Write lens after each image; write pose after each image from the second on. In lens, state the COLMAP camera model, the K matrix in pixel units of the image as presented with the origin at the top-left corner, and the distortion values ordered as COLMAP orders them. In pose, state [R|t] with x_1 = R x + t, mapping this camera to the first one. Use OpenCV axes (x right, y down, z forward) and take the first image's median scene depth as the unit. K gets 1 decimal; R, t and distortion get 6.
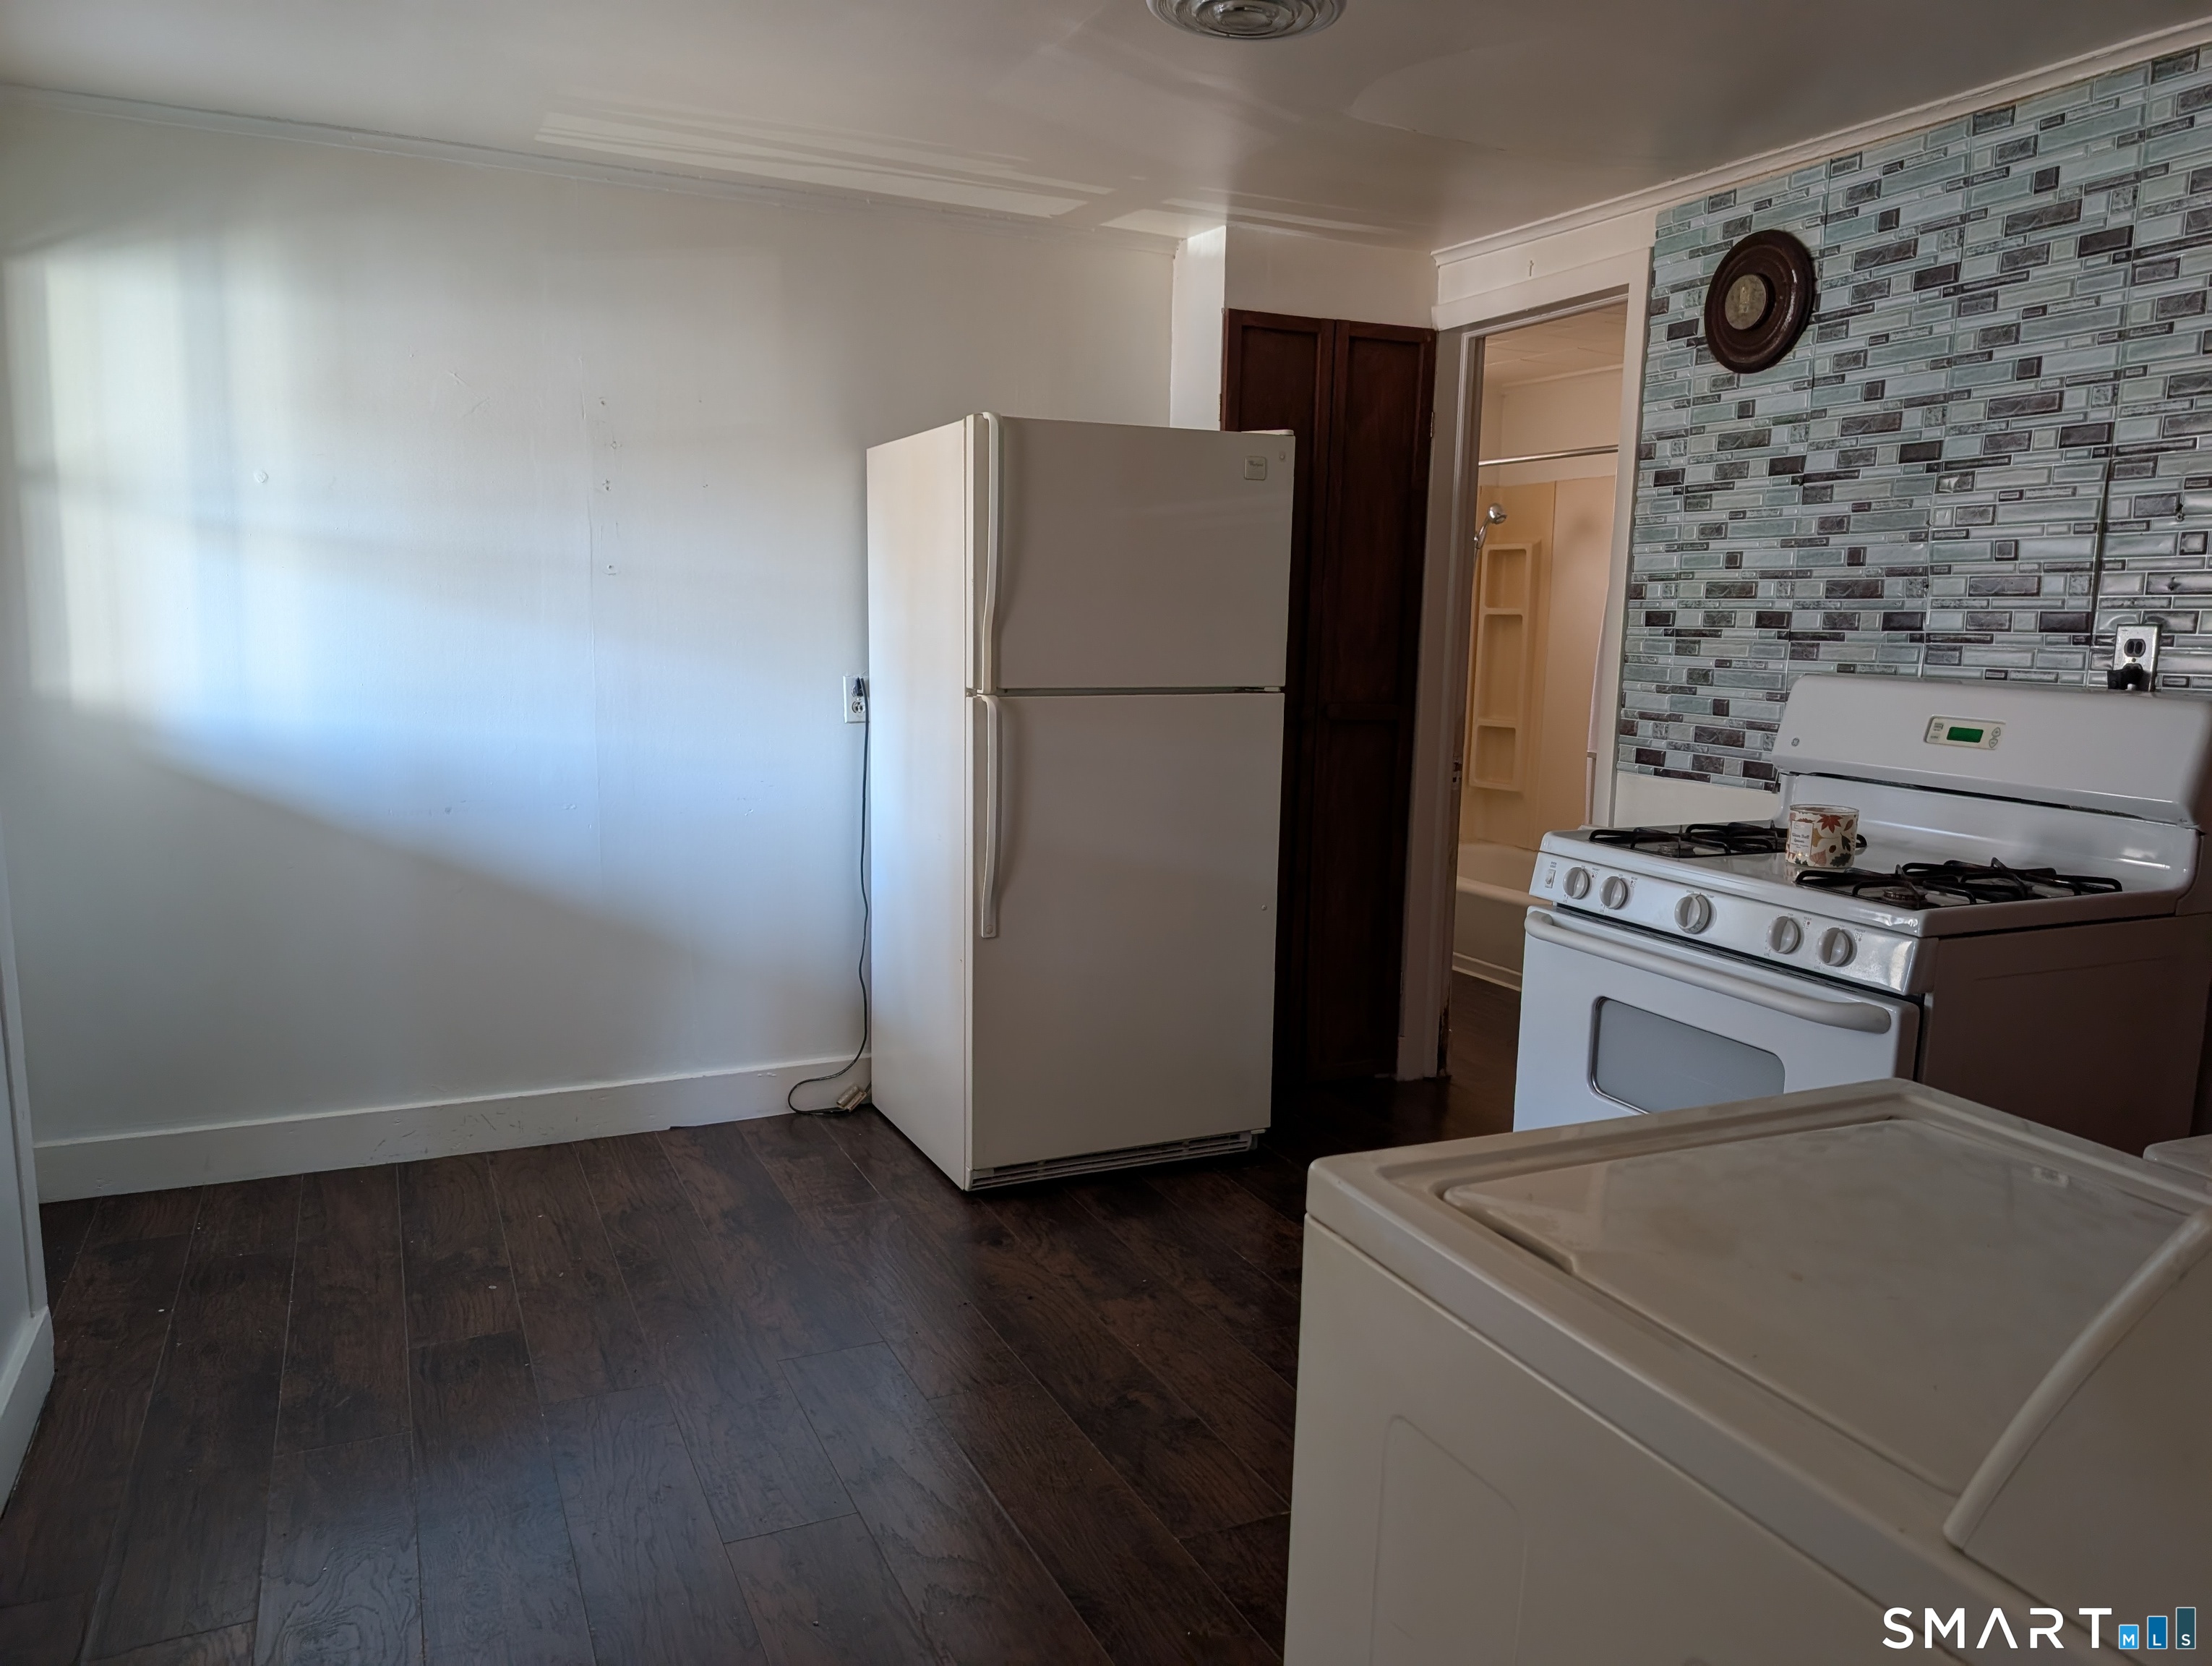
lens RADIAL K [[1592.8, 0, 1075.2], [0, 1592.8, 839.8], [0, 0, 1]] dist [0.062169, -0.028448]
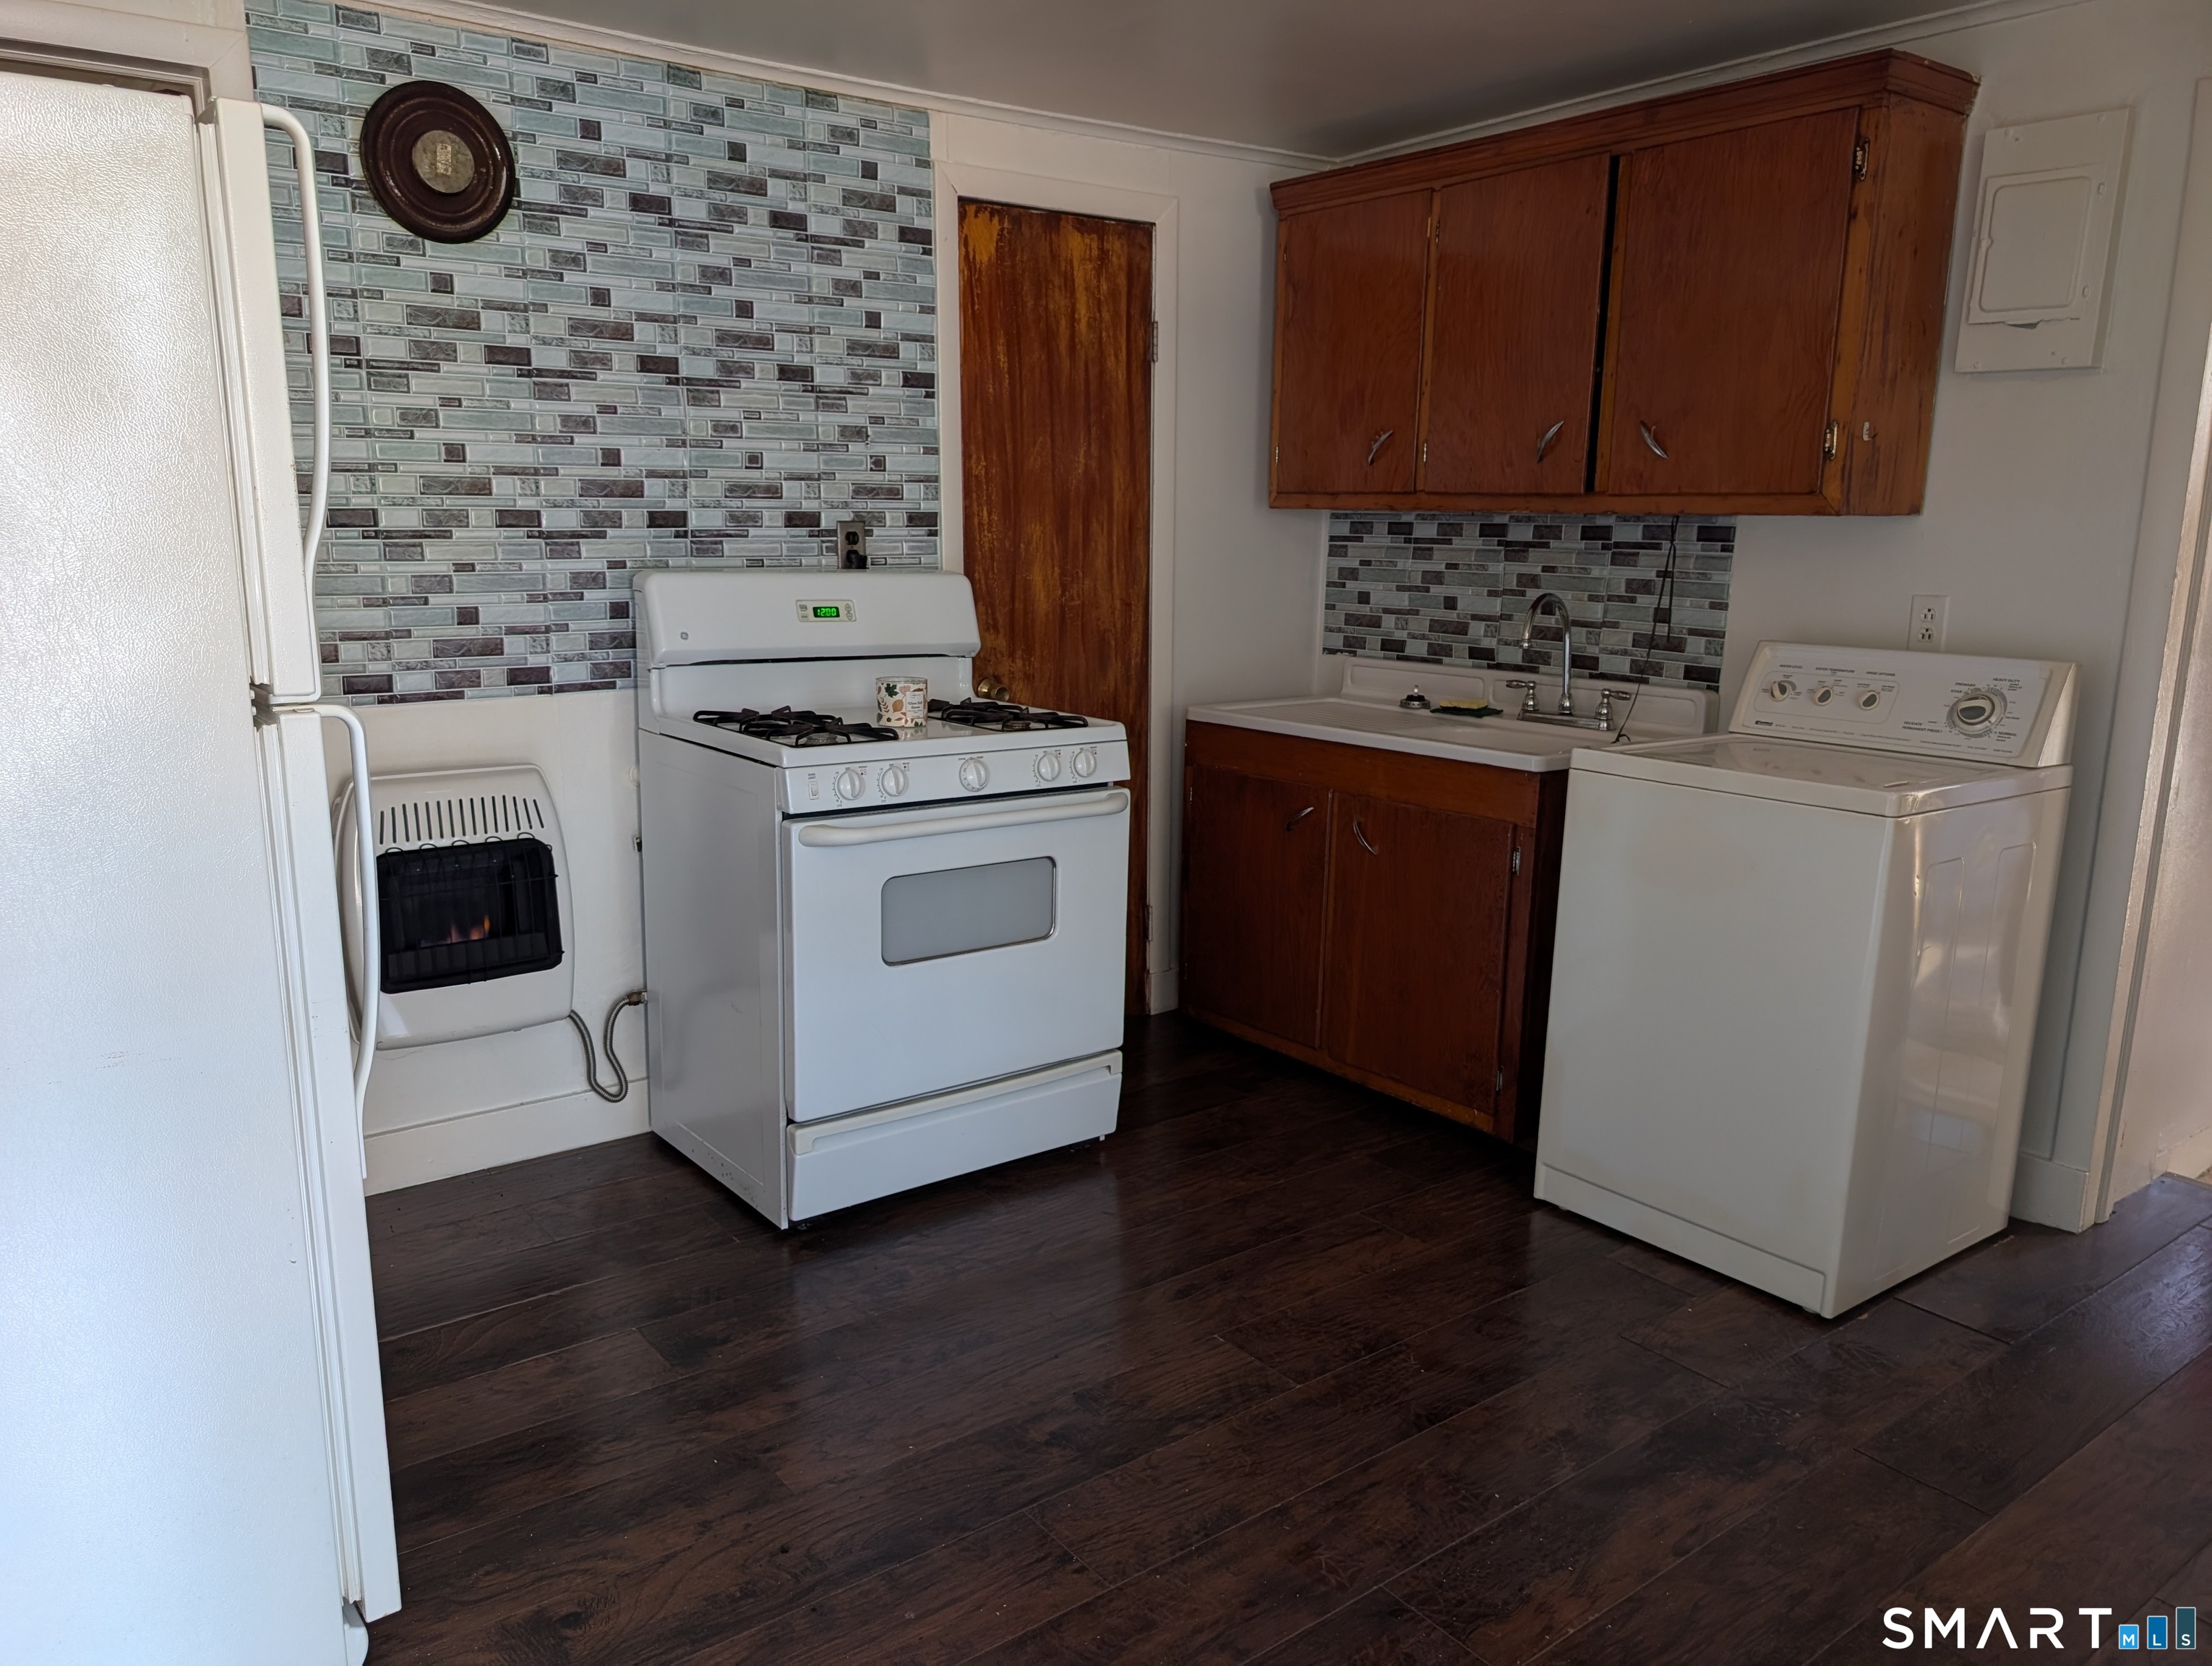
lens RADIAL K [[1592.8, 0, 1075.2], [0, 1592.8, 839.8], [0, 0, 1]] dist [0.062169, -0.028448]
pose [[-0.212708, -0.209866, 0.954312, -0.623403], [0.137255, 0.960561, 0.241834, -0.145230], [-0.967428, 0.182425, -0.175514, 0.922329]]
